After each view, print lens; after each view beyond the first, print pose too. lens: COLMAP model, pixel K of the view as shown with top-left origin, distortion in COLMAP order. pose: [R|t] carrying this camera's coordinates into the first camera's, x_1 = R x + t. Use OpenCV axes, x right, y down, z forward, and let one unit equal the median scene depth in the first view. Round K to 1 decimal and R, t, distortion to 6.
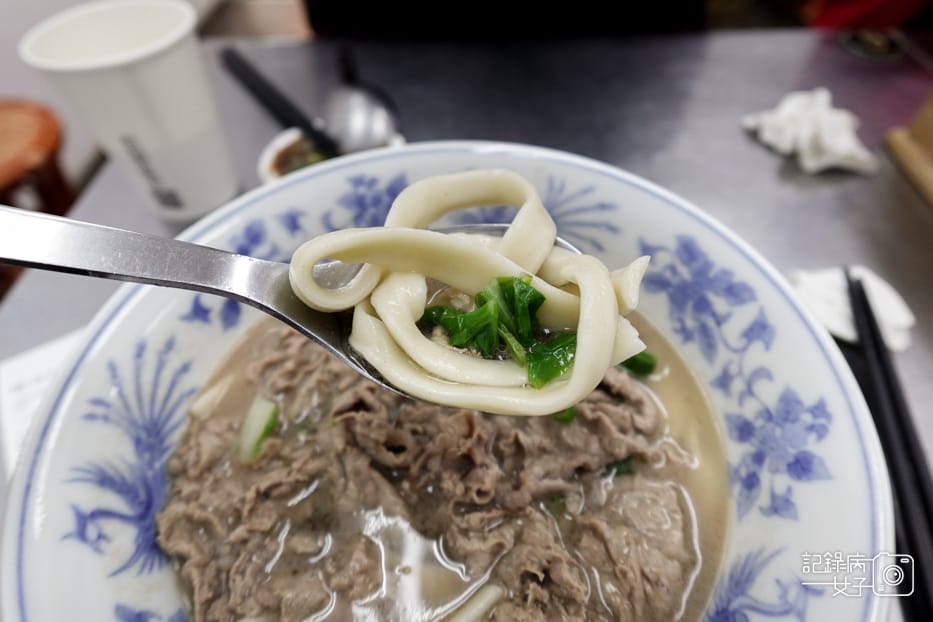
lens RADIAL K [[507.4, 0, 466.6], [0, 507.4, 317.8], [0, 0, 1]] dist [-0.003126, -0.012841]
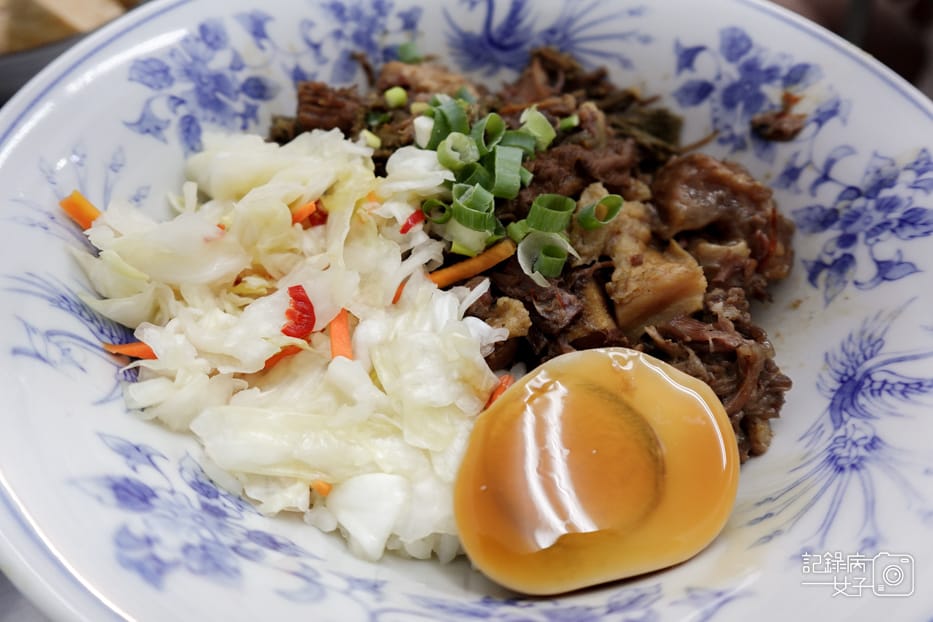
lens RADIAL K [[525.0, 0, 468.5], [0, 525.0, 311.7], [0, 0, 1]] dist [-0.000591, -0.000321]
pose [[-0.373846, 0.749638, -0.546152, 0.629185], [-0.737281, 0.117071, 0.665365, -0.374321], [0.562722, 0.651412, 0.508927, 0.707132]]
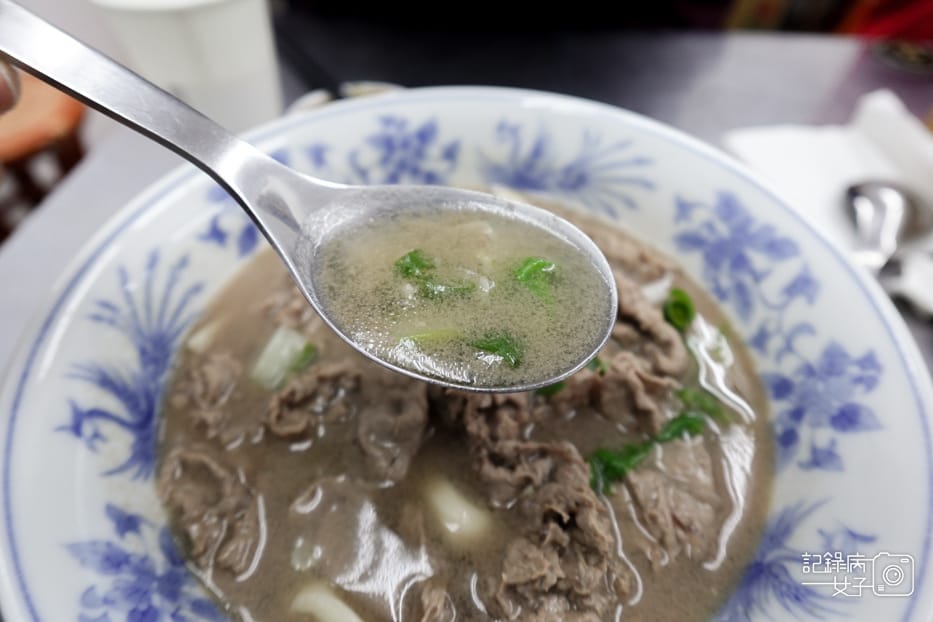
lens RADIAL K [[507.4, 0, 466.6], [0, 507.4, 317.8], [0, 0, 1]] dist [-0.003126, -0.012841]
pose [[0.997437, 0.071078, -0.008216, -0.041181], [-0.071222, 0.997285, -0.018736, 0.160614], [0.006862, 0.019273, 0.999791, 0.052701]]
